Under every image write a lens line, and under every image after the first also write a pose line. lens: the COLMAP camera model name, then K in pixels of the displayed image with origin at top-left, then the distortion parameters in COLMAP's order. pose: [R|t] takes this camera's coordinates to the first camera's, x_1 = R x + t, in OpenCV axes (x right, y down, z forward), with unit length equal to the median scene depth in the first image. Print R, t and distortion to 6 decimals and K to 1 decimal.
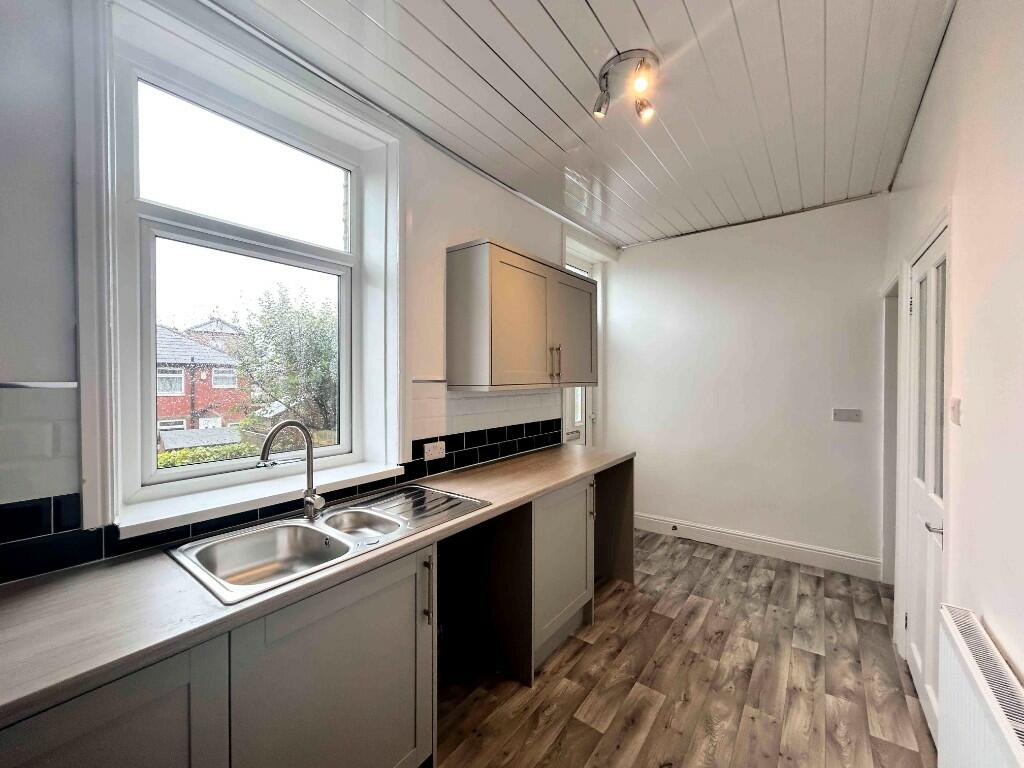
lens RADIAL K [[408.1, 0, 502.9], [0, 408.1, 382.2], [0, 0, 1]] dist [0.000044, -0.000004]
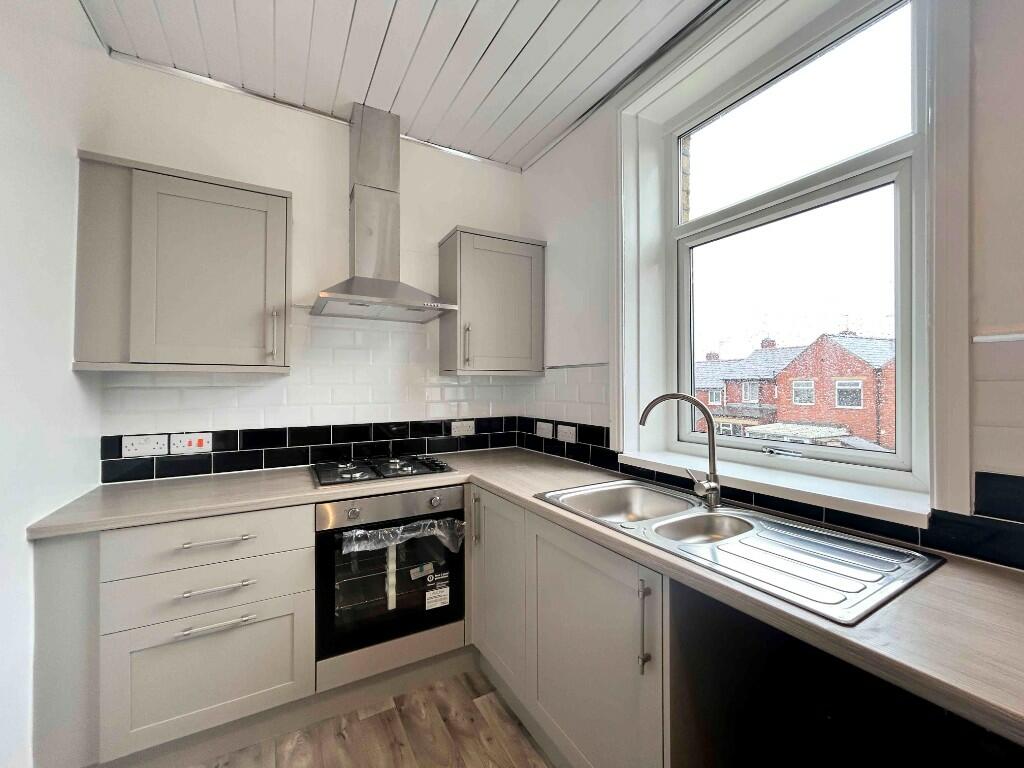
lens RADIAL K [[417.6, 0, 504.1], [0, 417.6, 381.1], [0, 0, 1]] dist [0.000091, 0.000013]
pose [[-0.382490, 0.008087, -0.923924, 0.843746], [-0.003256, 0.999944, 0.010100, 0.040385], [0.923954, 0.006871, -0.382442, 1.249875]]
